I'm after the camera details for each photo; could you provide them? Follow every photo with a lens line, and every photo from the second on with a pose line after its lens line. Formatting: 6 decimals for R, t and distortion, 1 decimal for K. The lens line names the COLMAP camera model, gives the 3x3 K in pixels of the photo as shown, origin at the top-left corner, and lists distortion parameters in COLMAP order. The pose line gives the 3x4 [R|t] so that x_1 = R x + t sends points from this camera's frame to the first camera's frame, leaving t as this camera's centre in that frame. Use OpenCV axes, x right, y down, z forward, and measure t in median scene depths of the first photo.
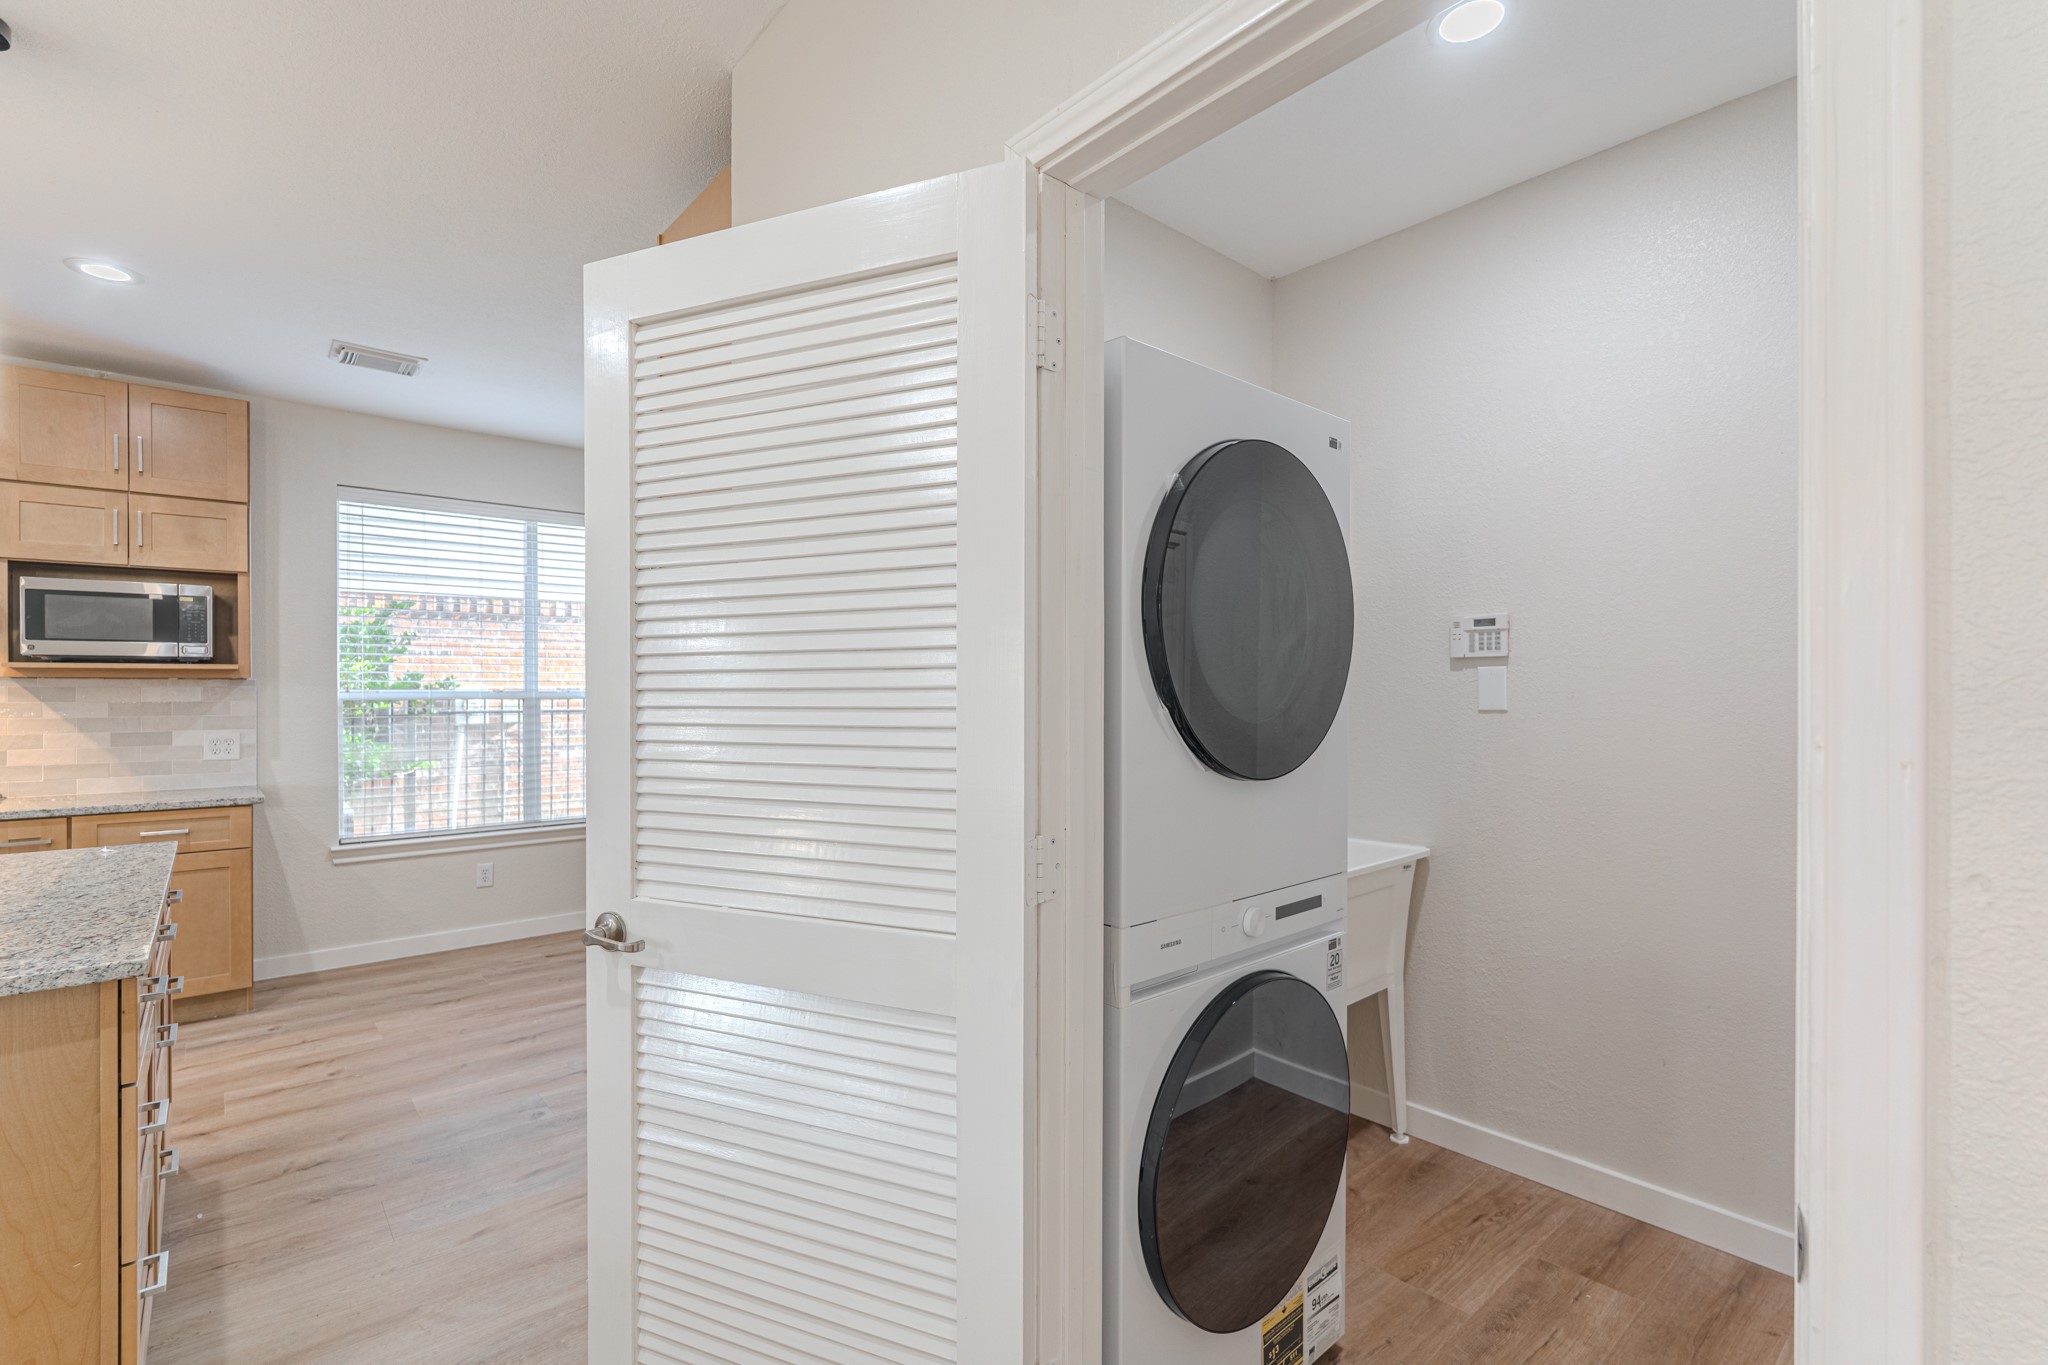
lens RADIAL K [[924.7, 0, 1045.9], [0, 924.7, 690.3], [0, 0, 1]] dist [-0.000532, 0.000055]
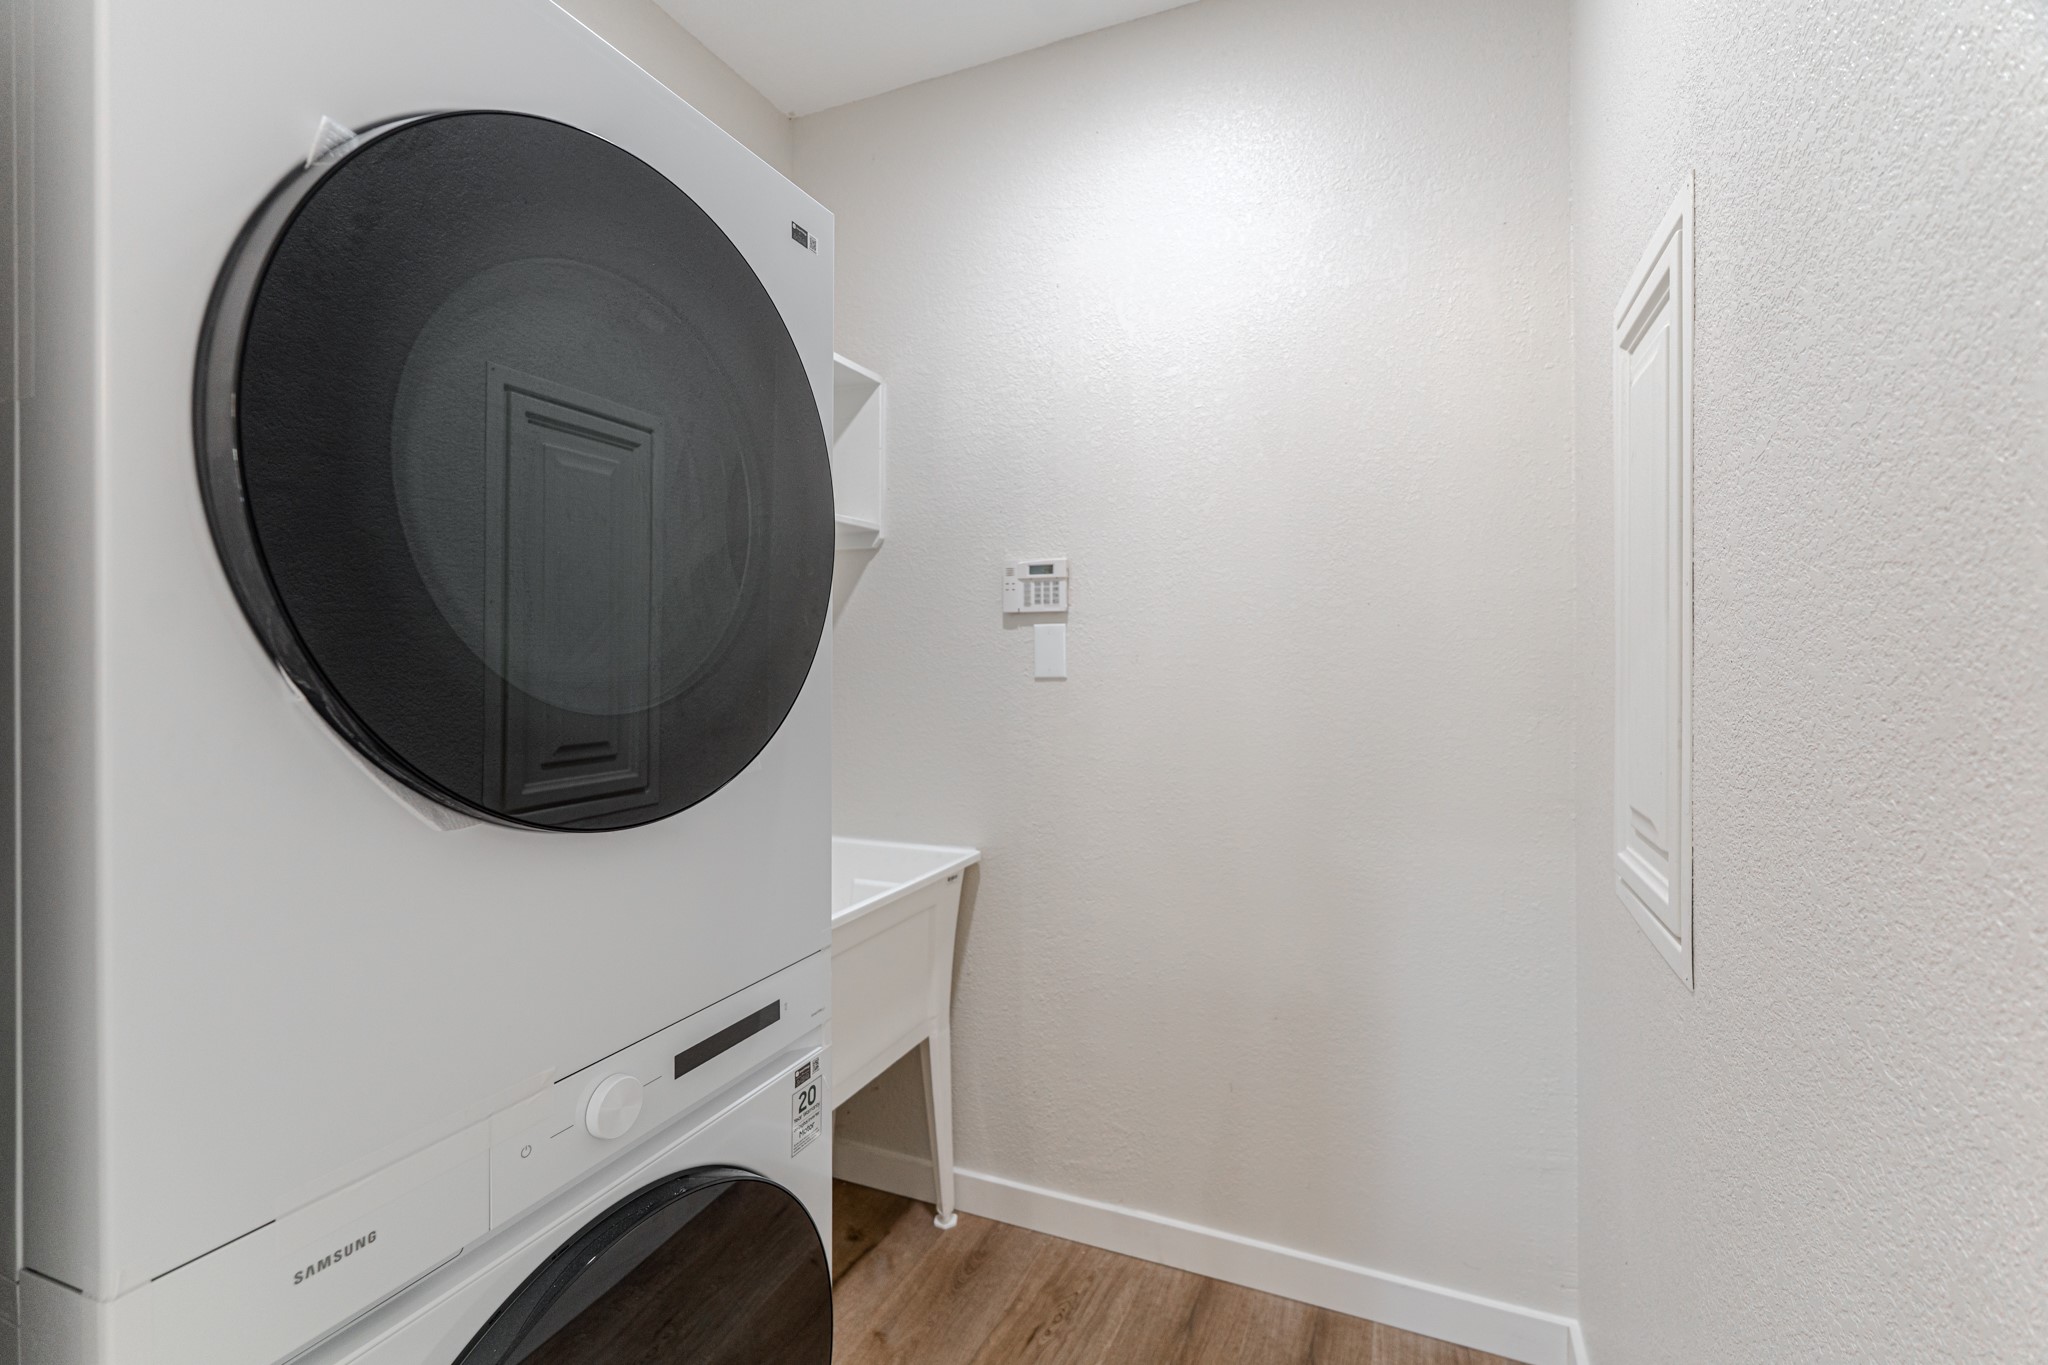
lens RADIAL K [[910.5, 0, 1016.6], [0, 910.5, 648.9], [0, 0, 1]] dist [-0.001341, 0.000017]
pose [[0.919366, 0.001804, 0.393399, 0.142386], [0.001282, 0.999970, -0.007583, 0.002241], [-0.393401, 0.007476, 0.919336, 0.278520]]
